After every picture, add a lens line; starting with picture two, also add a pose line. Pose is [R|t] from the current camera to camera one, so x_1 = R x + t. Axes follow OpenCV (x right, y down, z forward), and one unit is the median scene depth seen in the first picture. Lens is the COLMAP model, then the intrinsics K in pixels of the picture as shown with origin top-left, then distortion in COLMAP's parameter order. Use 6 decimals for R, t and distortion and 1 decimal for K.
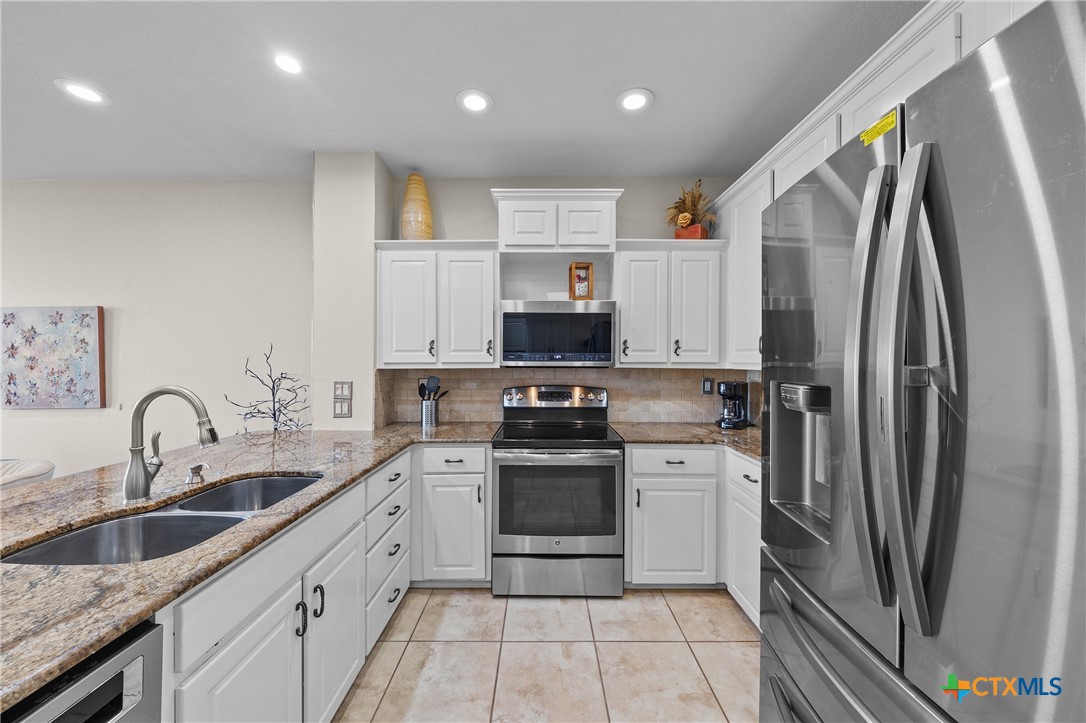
lens RADIAL K [[410.8, 0, 541.7], [0, 410.8, 355.9], [0, 0, 1]] dist [0.000216, -0.000060]
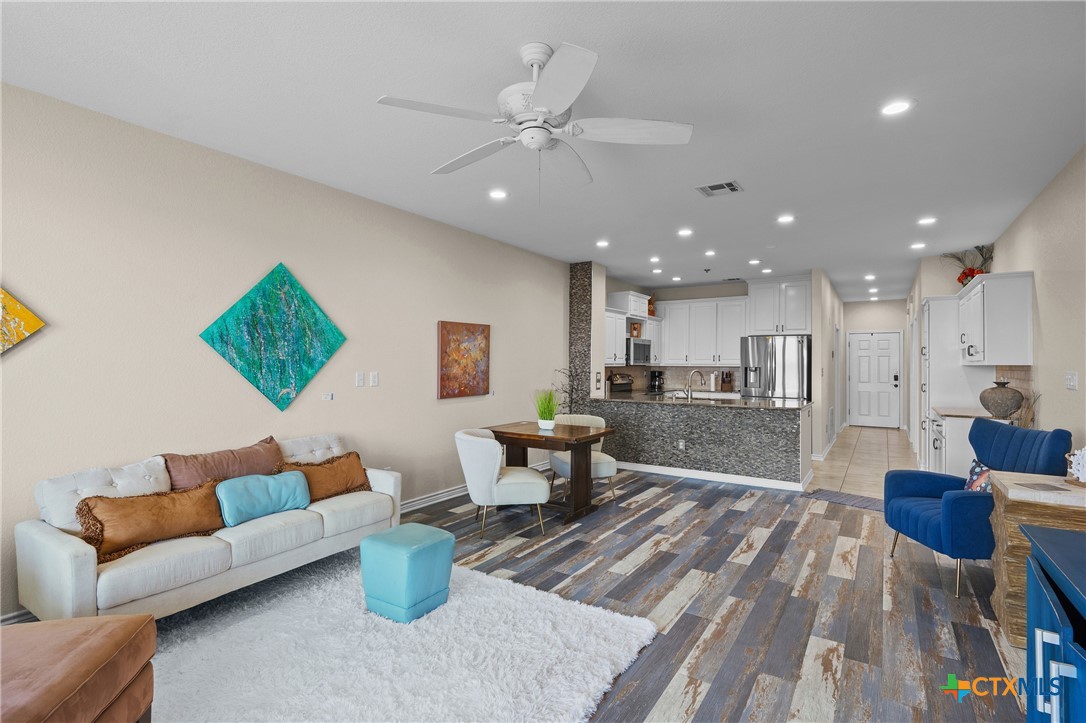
lens RADIAL K [[518.3, 0, 541.4], [0, 518.3, 359.9], [0, 0, 1]] dist [0.000147, 0.000084]
pose [[0.545015, 0.008129, 0.838387, -2.870734], [-0.010155, 0.999944, -0.003094, 0.008480], [-0.838364, -0.006827, 0.545067, -0.204494]]
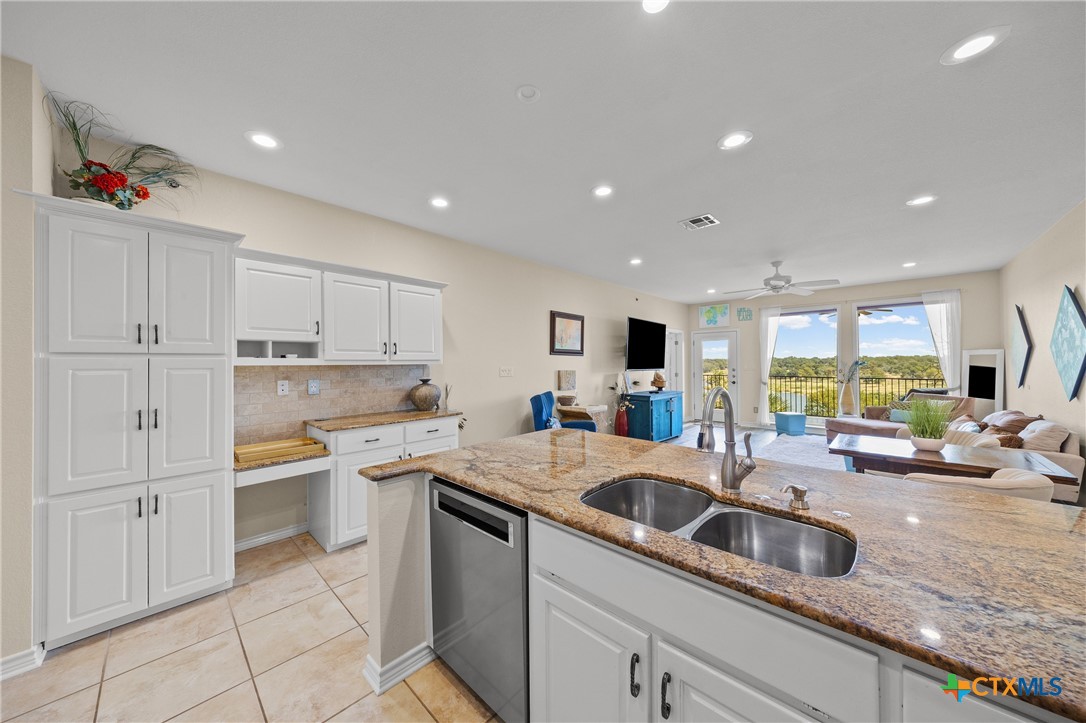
lens RADIAL K [[366.5, 0, 546.5], [0, 366.5, 366.9], [0, 0, 1]] dist [-0.004791, 0.000202]
pose [[-0.674743, 0.014713, -0.737906, 0.042012], [0.011746, 0.999889, 0.009196, 0.001516], [0.737959, -0.002463, -0.674841, 0.664676]]
